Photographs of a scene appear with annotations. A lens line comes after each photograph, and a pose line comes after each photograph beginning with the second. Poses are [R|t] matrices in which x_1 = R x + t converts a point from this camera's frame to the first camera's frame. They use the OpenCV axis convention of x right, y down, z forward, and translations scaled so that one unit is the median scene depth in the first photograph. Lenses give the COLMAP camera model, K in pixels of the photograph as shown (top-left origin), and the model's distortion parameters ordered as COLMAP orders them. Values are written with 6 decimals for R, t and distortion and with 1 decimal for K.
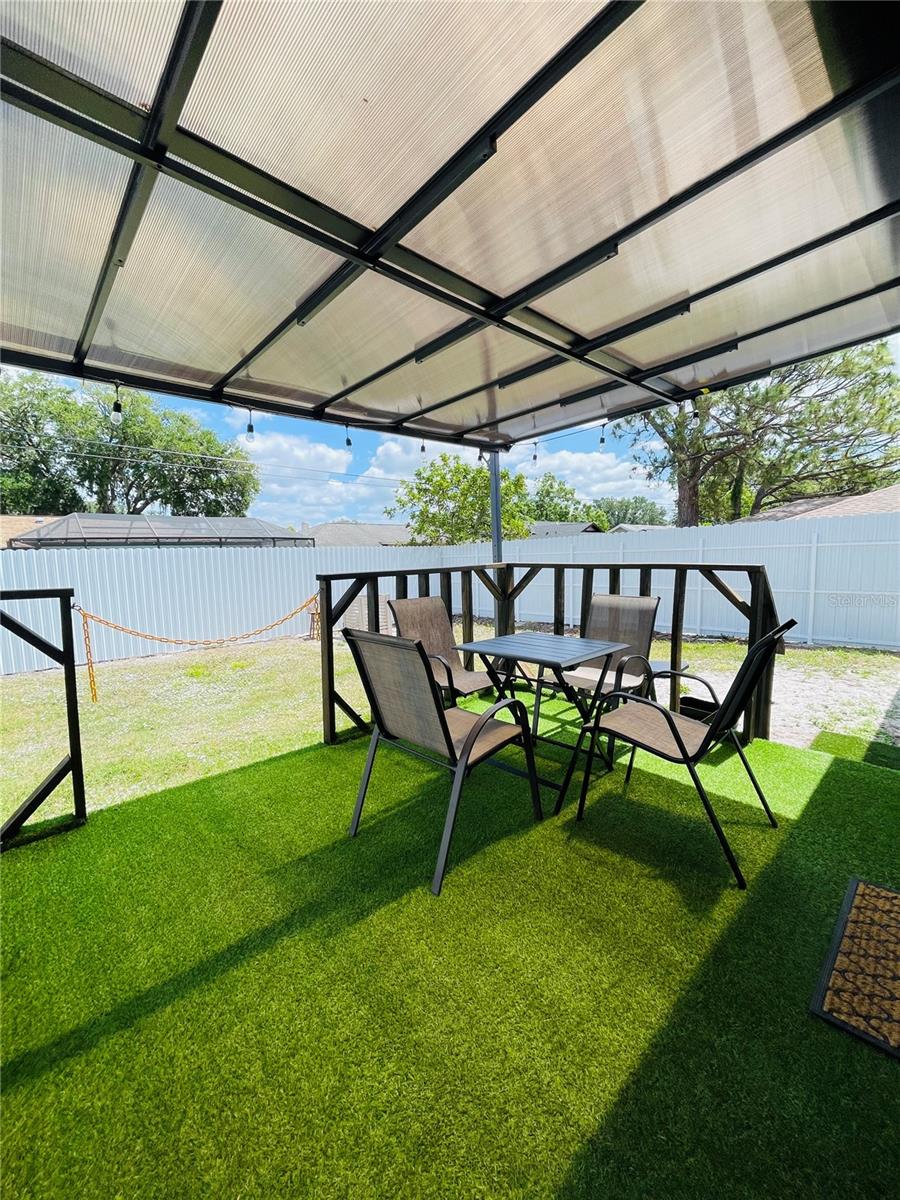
lens RADIAL K [[477.2, 0, 446.3], [0, 477.2, 605.3], [0, 0, 1]] dist [-0.003869, -0.000055]
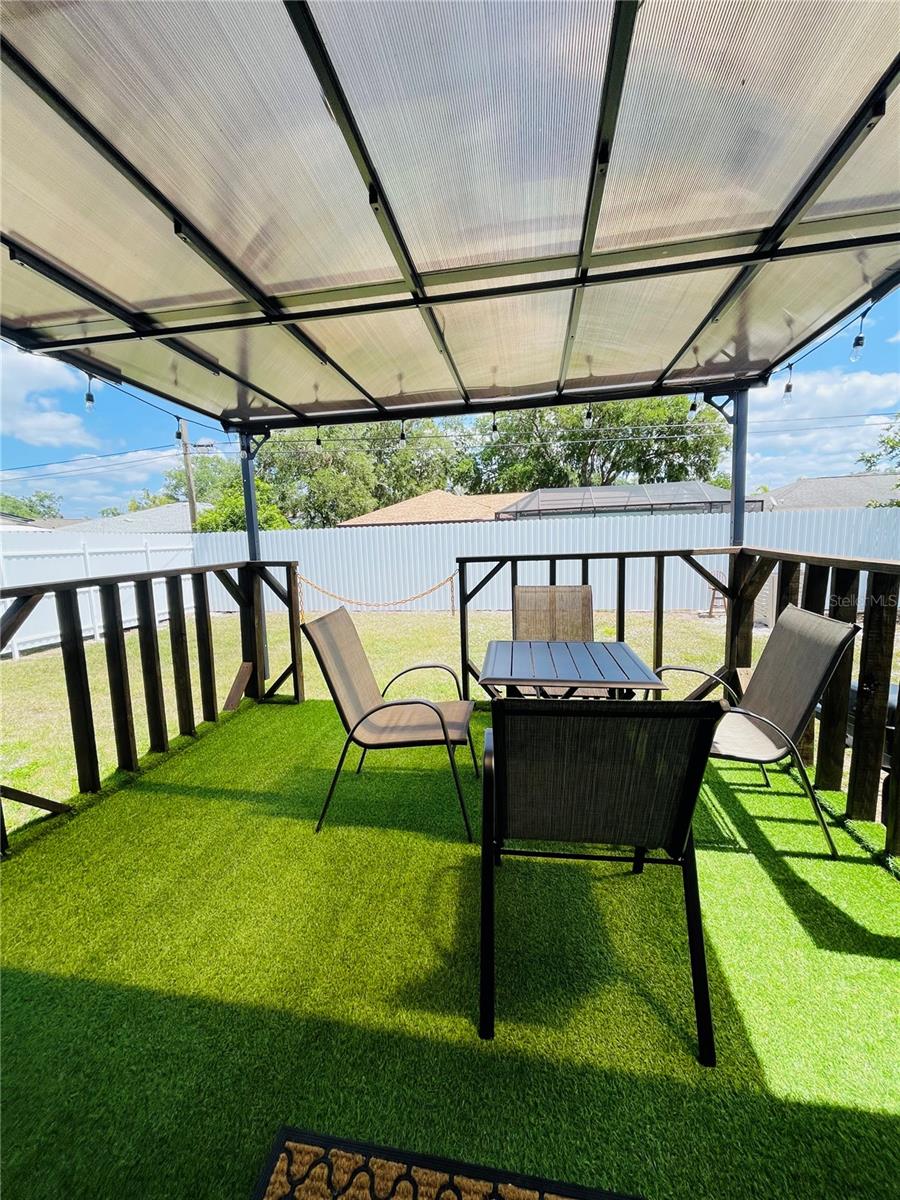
lens RADIAL K [[484.7, 0, 450.0], [0, 484.7, 600.0], [0, 0, 1]] dist [-0.006963, -0.000096]
pose [[0.604291, 0.117065, -0.788117, 0.582970], [-0.068563, 0.993119, 0.094945, -0.064625], [0.793808, -0.003339, 0.608159, 0.281528]]
